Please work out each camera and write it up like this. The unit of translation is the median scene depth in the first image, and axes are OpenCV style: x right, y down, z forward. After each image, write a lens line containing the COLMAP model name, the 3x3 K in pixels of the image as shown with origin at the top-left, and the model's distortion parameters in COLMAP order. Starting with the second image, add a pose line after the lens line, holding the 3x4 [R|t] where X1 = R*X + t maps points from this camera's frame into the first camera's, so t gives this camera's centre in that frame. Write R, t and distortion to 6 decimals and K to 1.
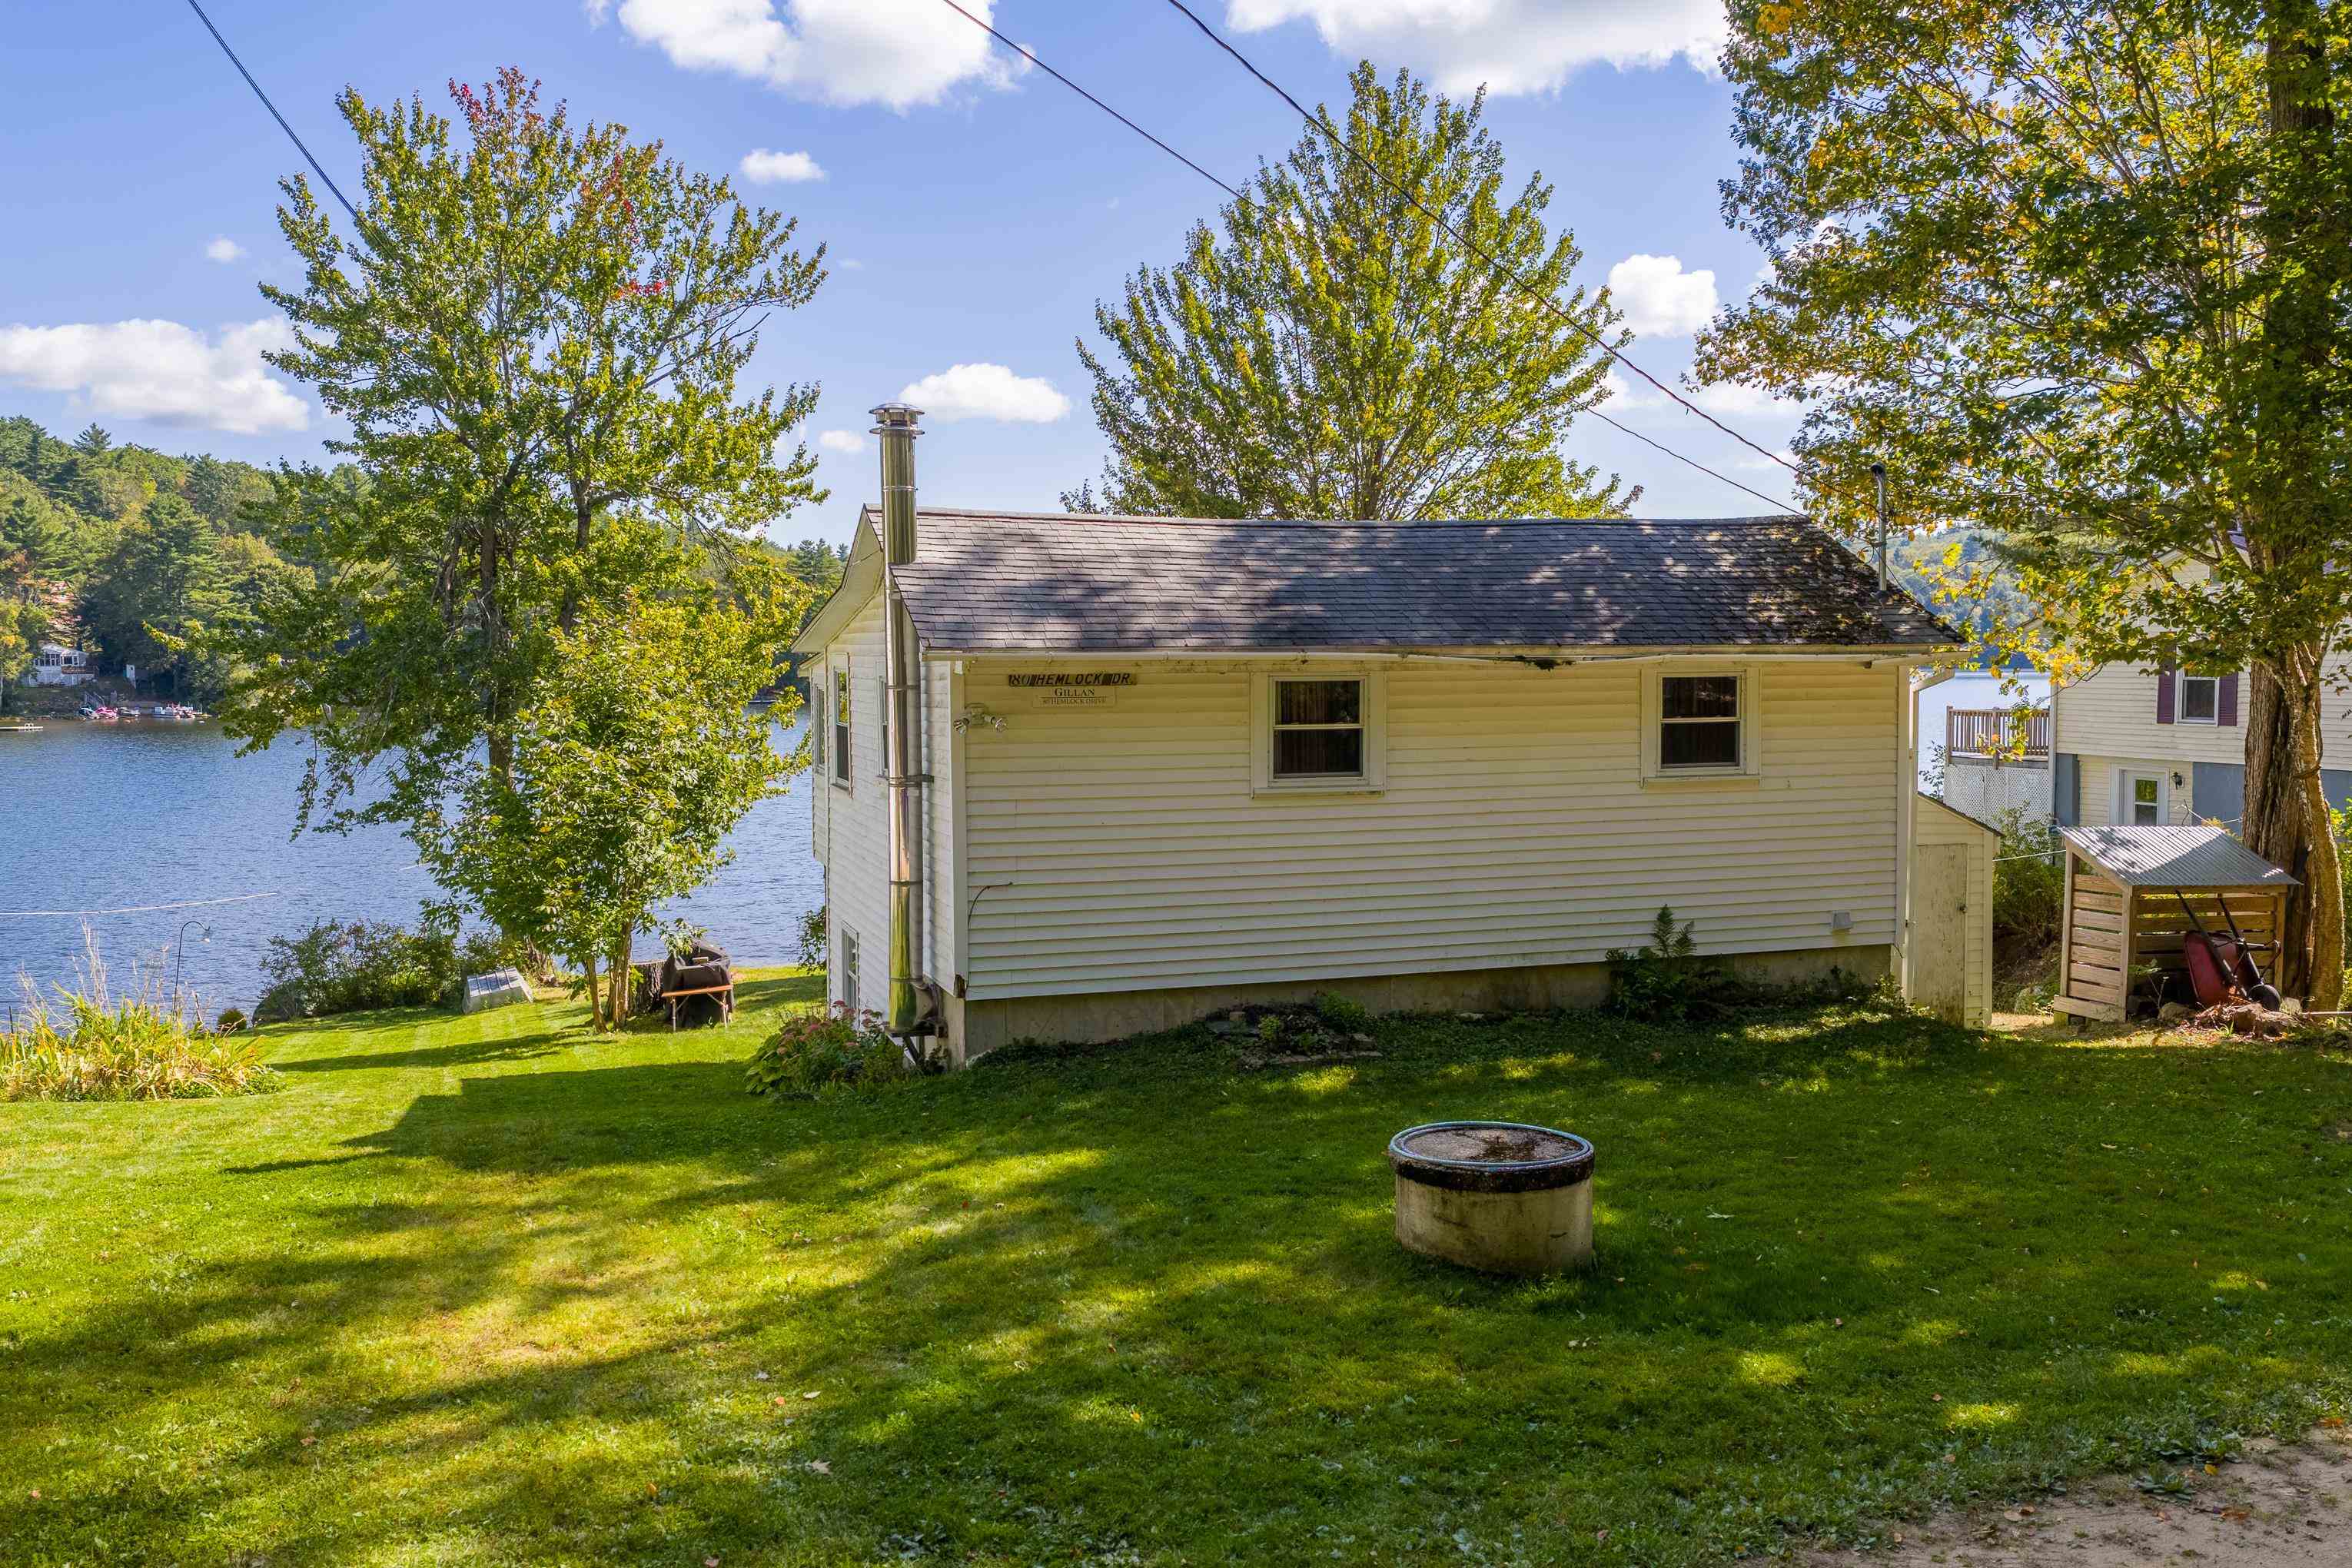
lens RADIAL K [[1908.4, 0, 1176.0], [0, 1908.4, 784.0], [0, 0, 1]] dist [0.008522, -0.005058]
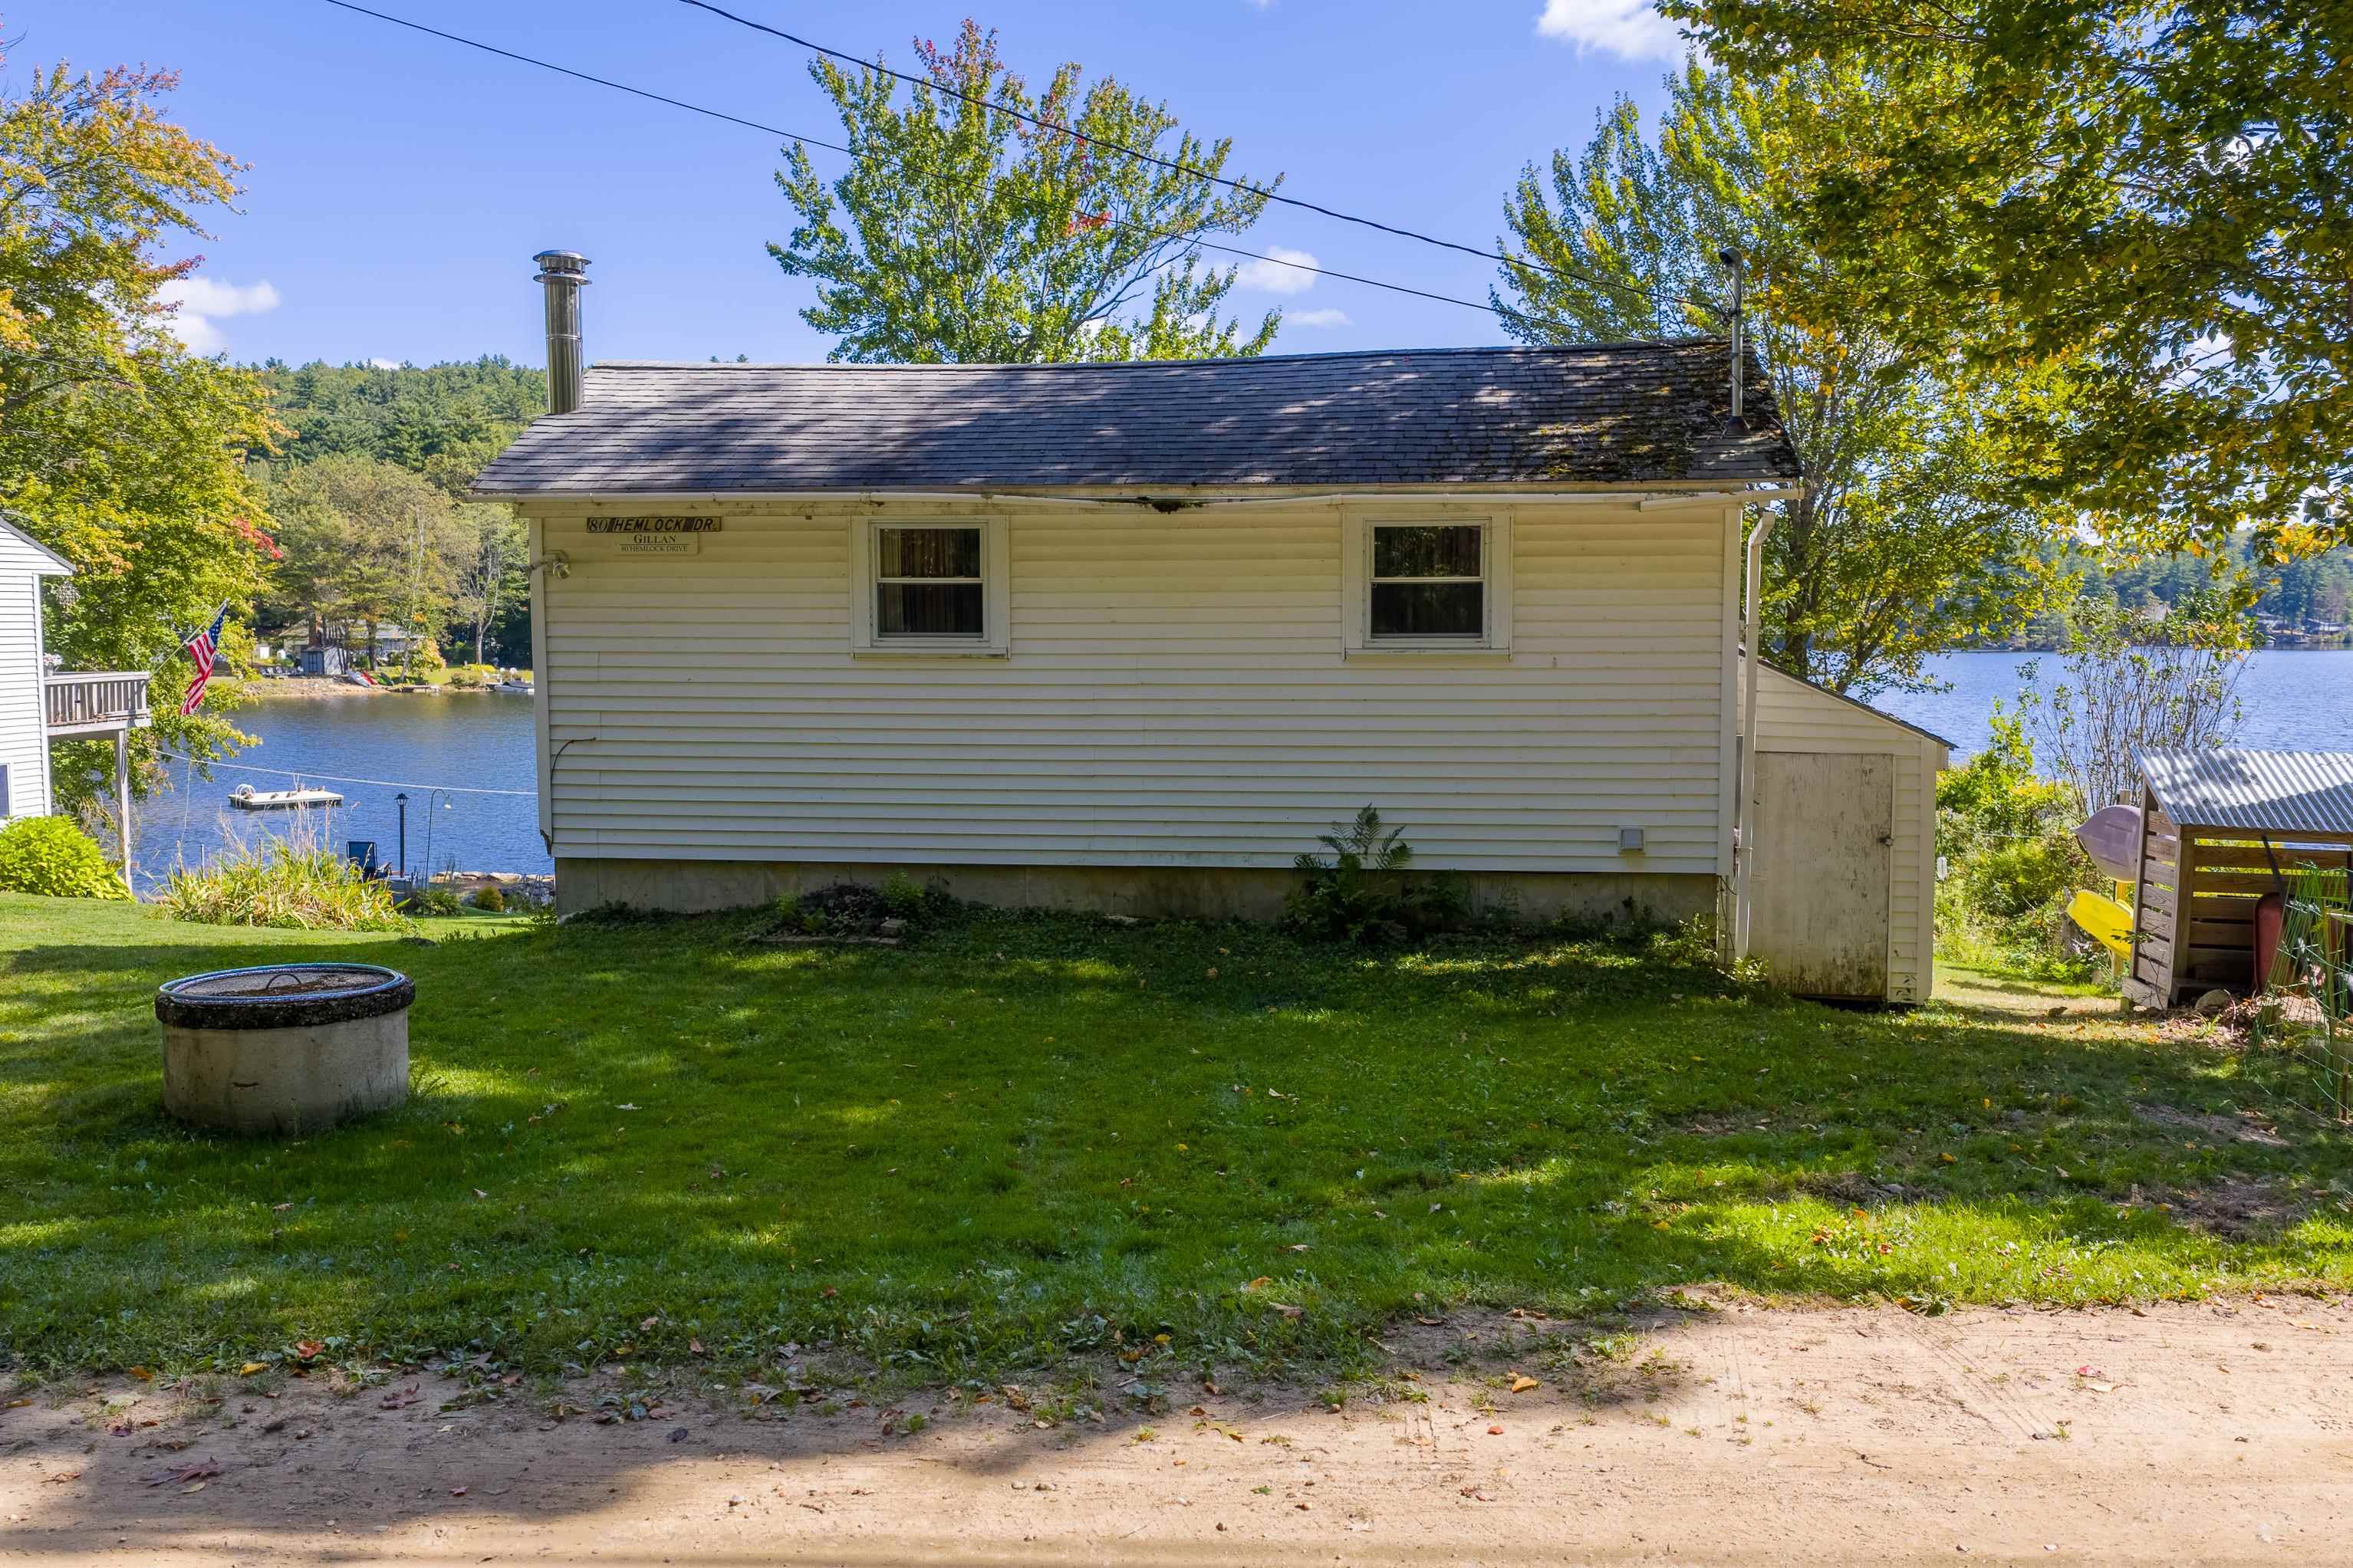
lens RADIAL K [[1875.9, 0, 1176.5], [0, 1875.9, 784.0], [0, 0, 1]] dist [0.050643, -0.122917]
pose [[0.911105, 0.042193, -0.410008, 0.512796], [-0.032962, 0.999019, 0.029560, 0.033490], [0.410853, -0.013417, 0.911603, 0.229469]]
